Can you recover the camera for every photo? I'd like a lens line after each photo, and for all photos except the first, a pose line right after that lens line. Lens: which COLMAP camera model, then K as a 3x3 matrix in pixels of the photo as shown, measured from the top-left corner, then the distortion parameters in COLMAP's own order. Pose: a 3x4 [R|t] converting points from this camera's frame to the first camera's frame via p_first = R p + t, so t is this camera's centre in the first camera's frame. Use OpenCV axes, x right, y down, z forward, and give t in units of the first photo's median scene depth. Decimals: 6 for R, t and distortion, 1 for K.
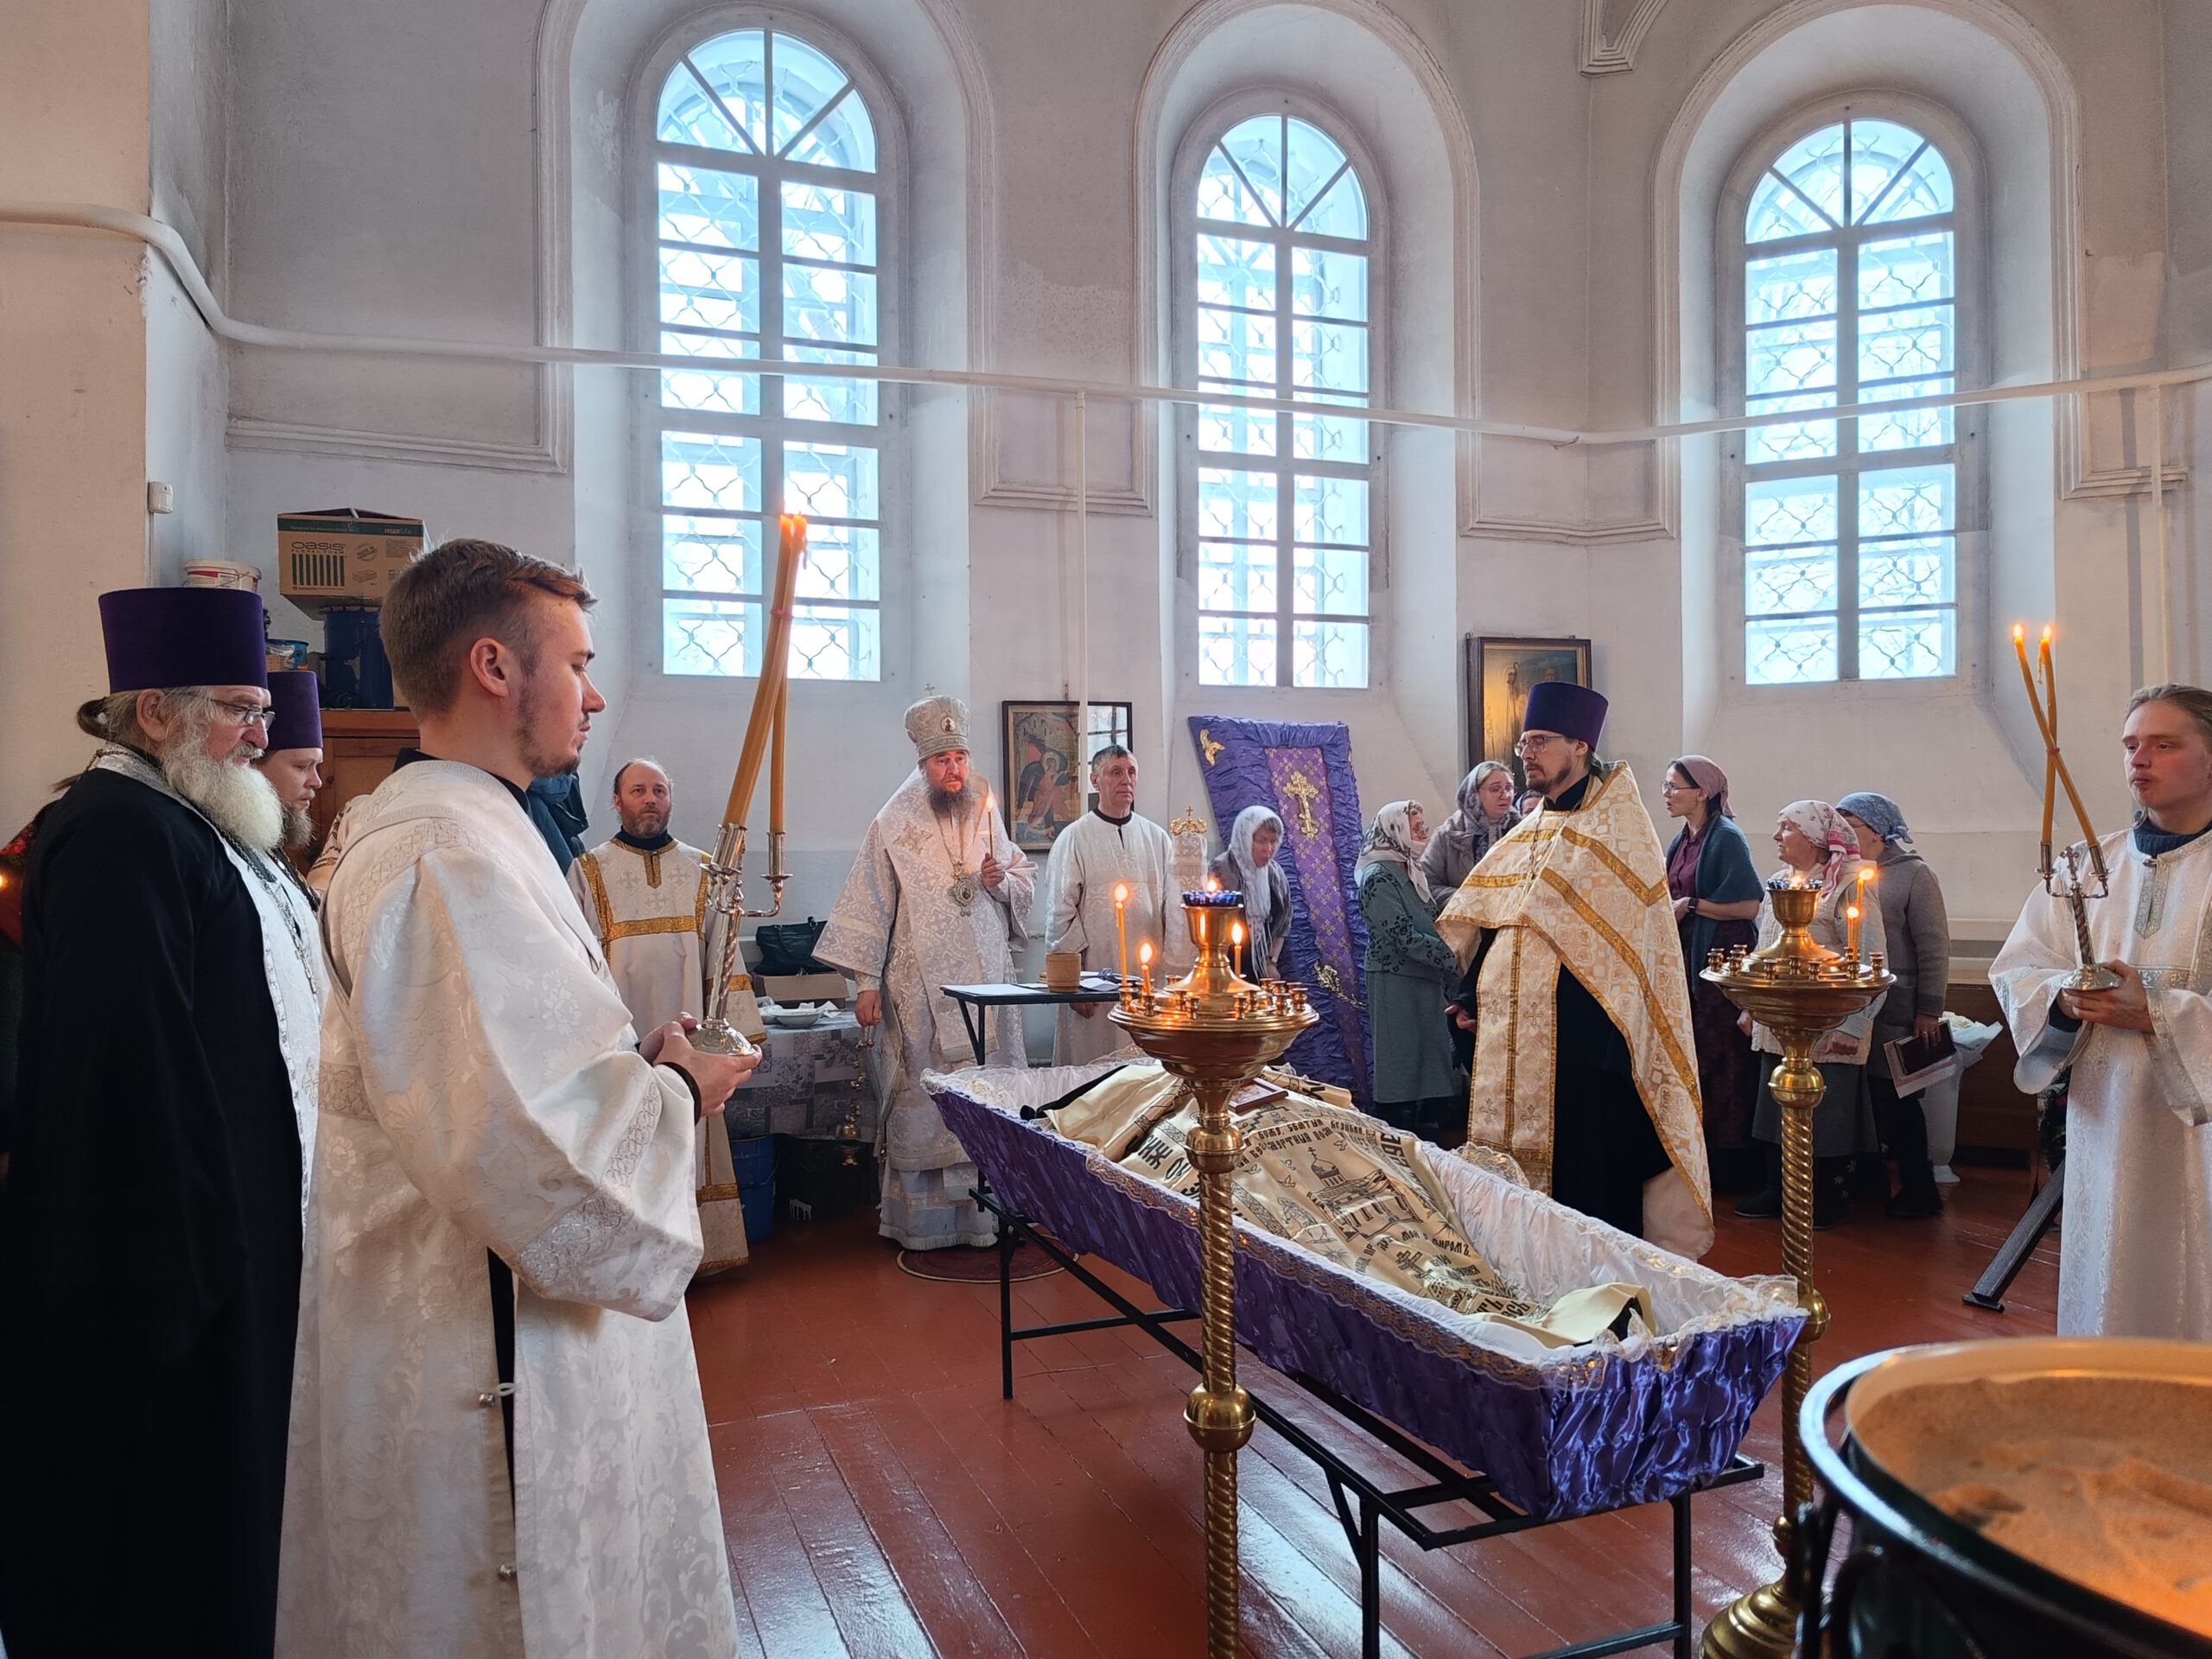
lens RADIAL K [[1490.5, 0, 1074.4], [0, 1490.5, 842.8], [0, 0, 1]] dist [0.030181, -0.040272]
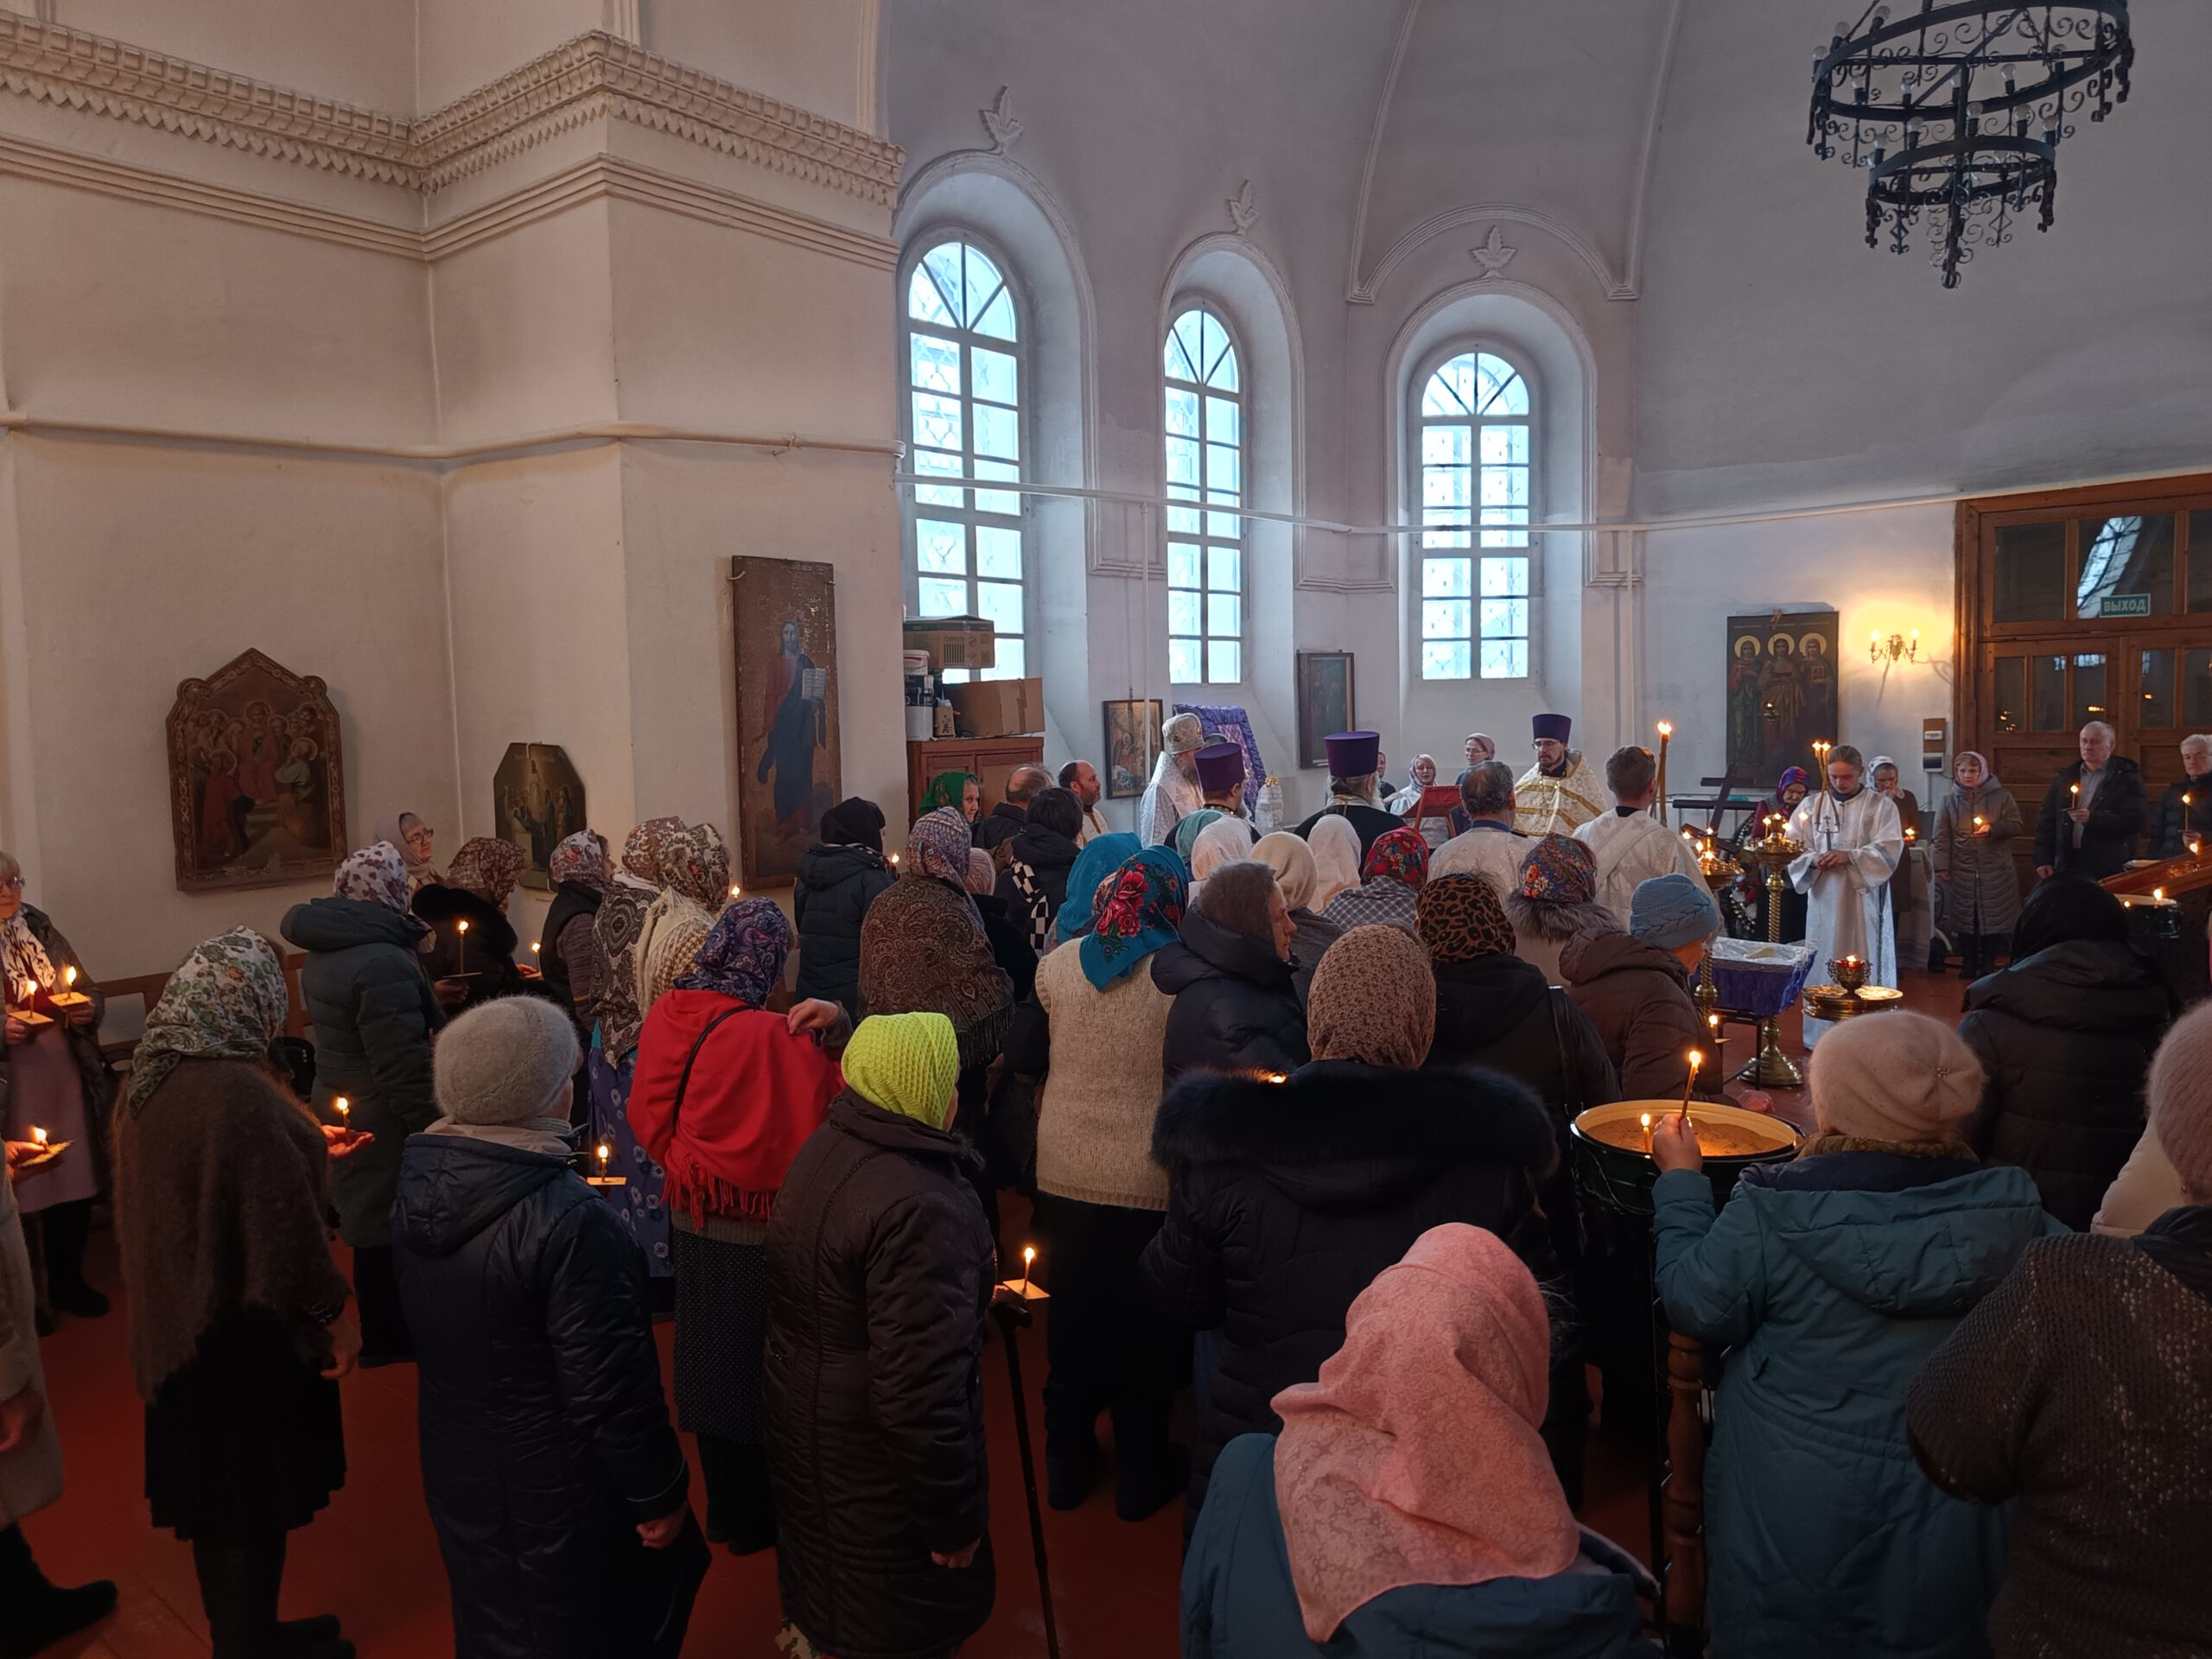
lens RADIAL K [[1498.8, 0, 1115.3], [0, 1498.8, 812.1], [0, 0, 1]] dist [-0.016392, 0.054395]
pose [[0.869270, -0.046445, 0.492152, -0.730601], [0.020760, 0.998128, 0.057527, -0.065065], [-0.493902, -0.039790, 0.868607, -0.314563]]
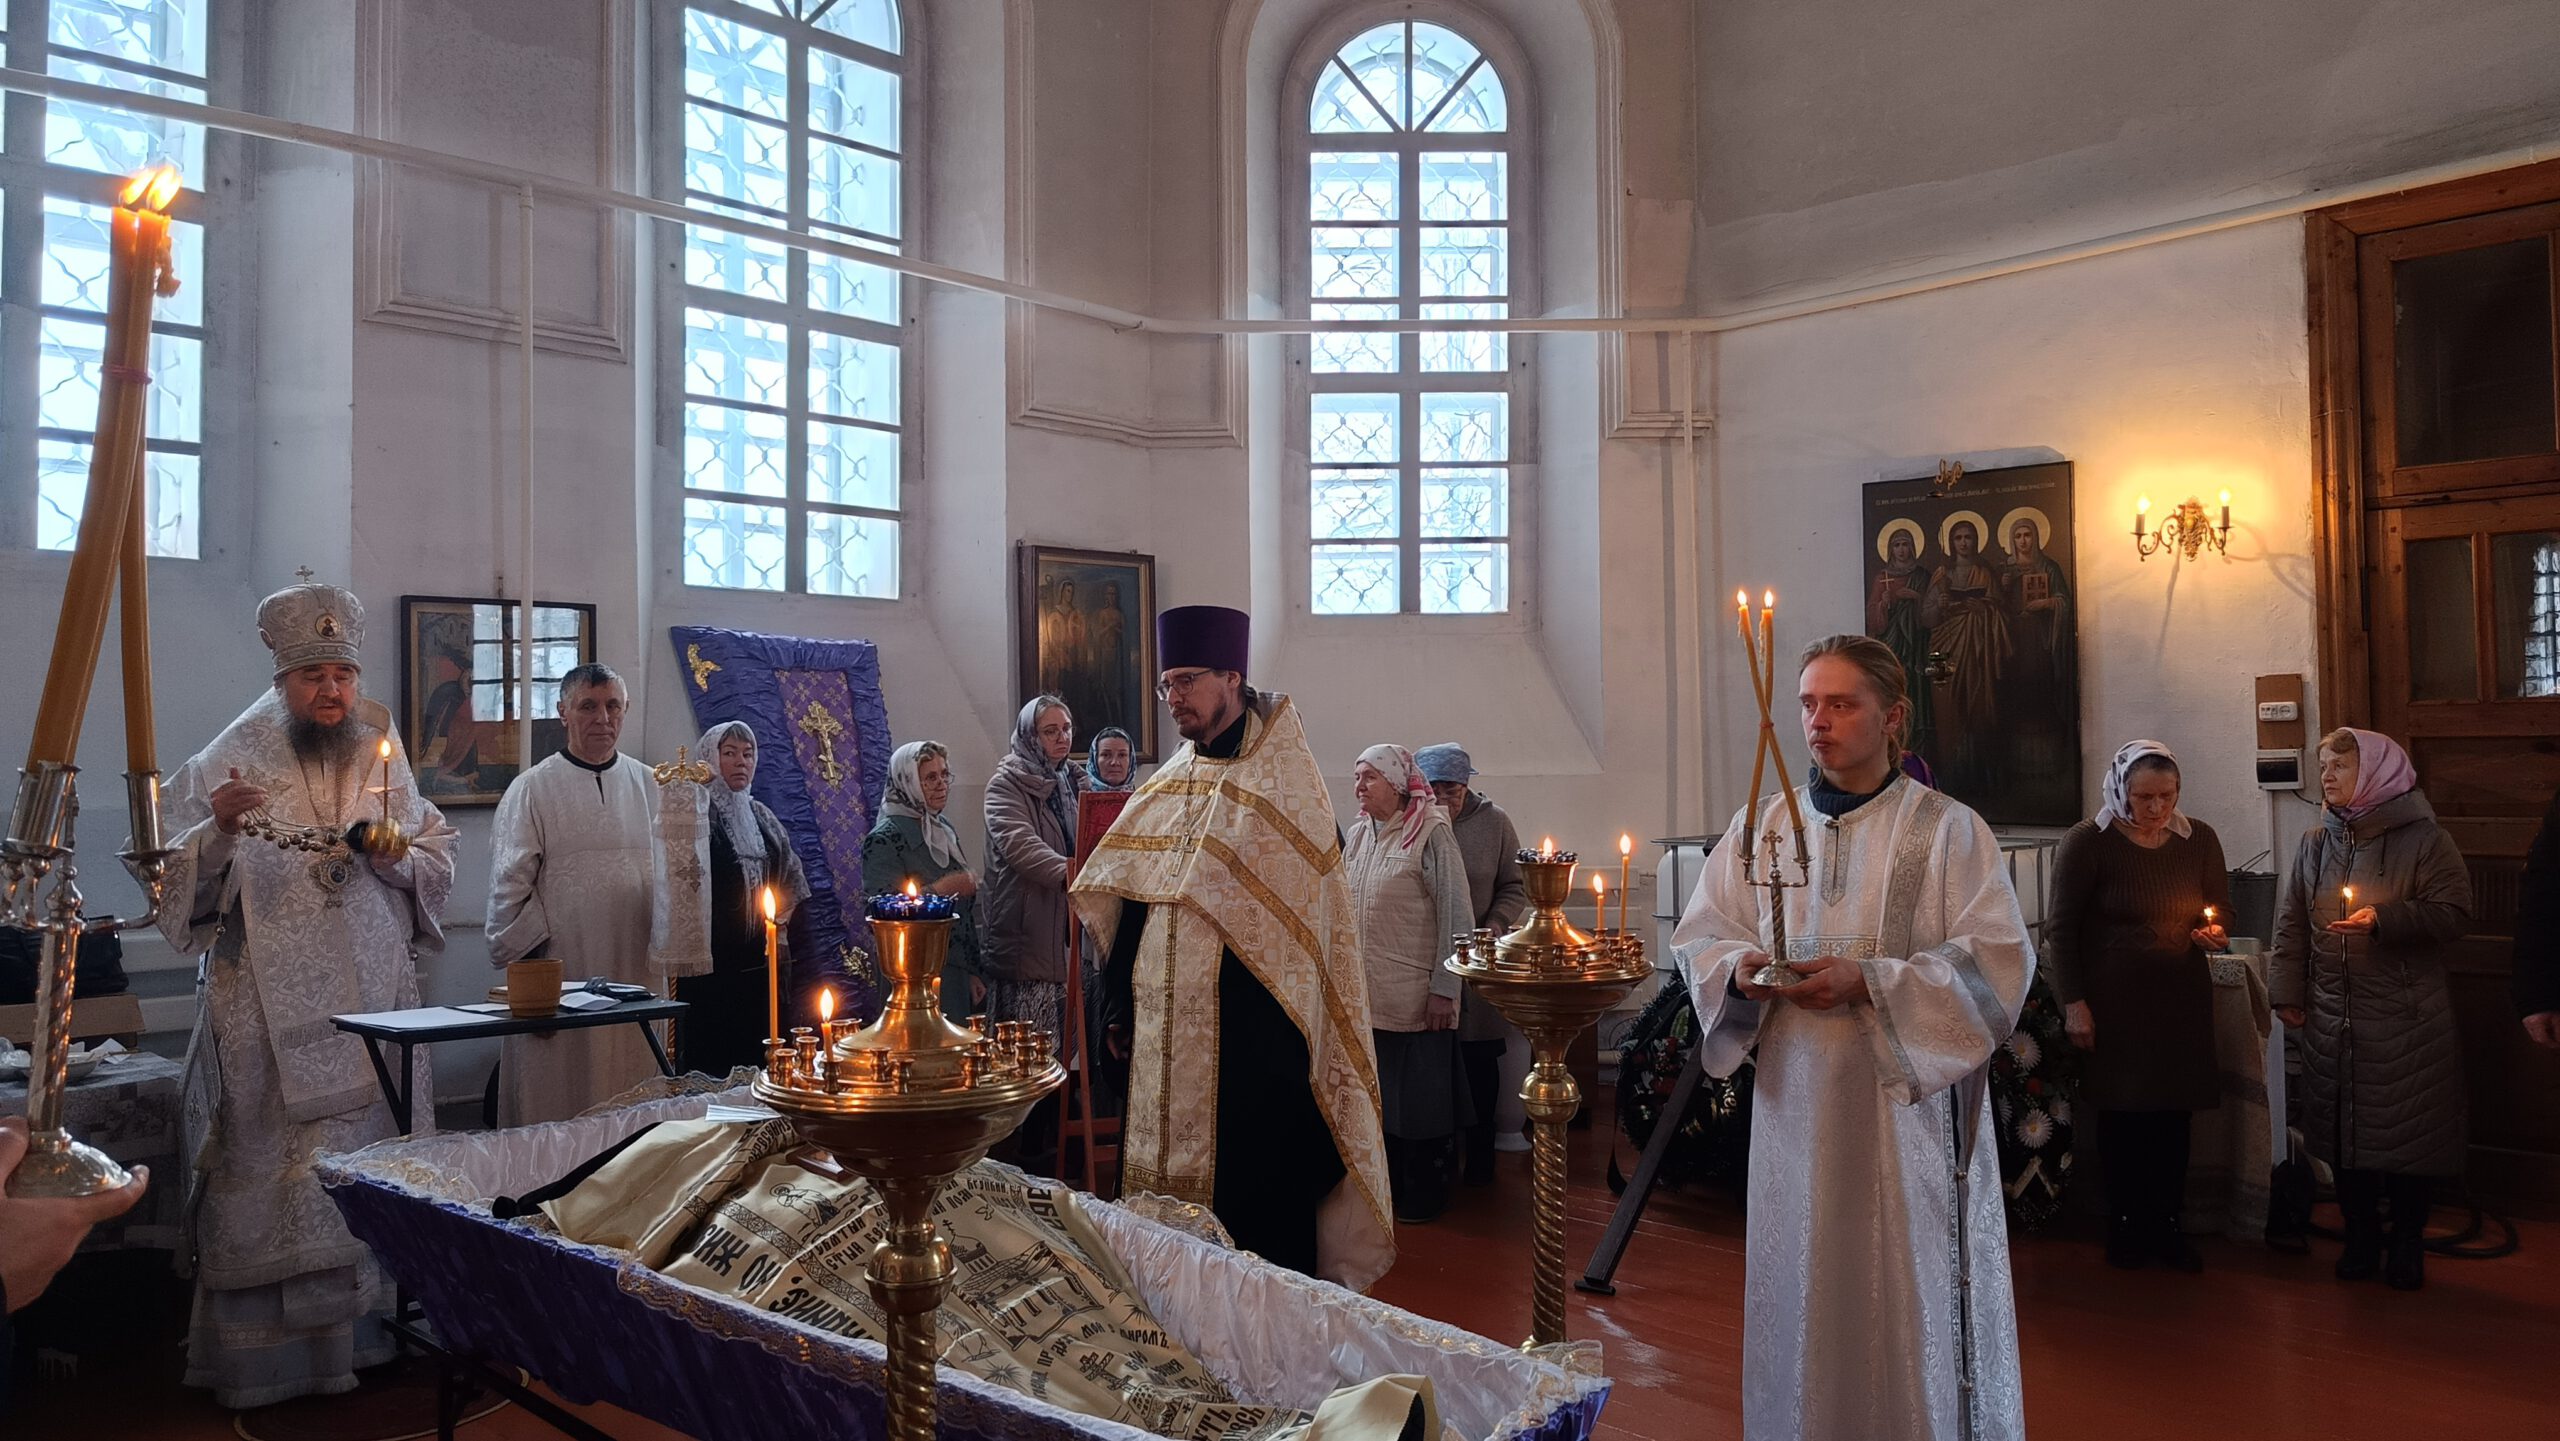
lens RADIAL K [[1748.7, 0, 1265.6], [0, 1748.7, 715.7], [0, 0, 1]] dist [0.020440, -0.012097]
pose [[0.904700, 0.012724, 0.425858, -0.029029], [0.003115, 0.999330, -0.036475, -0.005300], [-0.426037, 0.034326, 0.904054, 0.058744]]
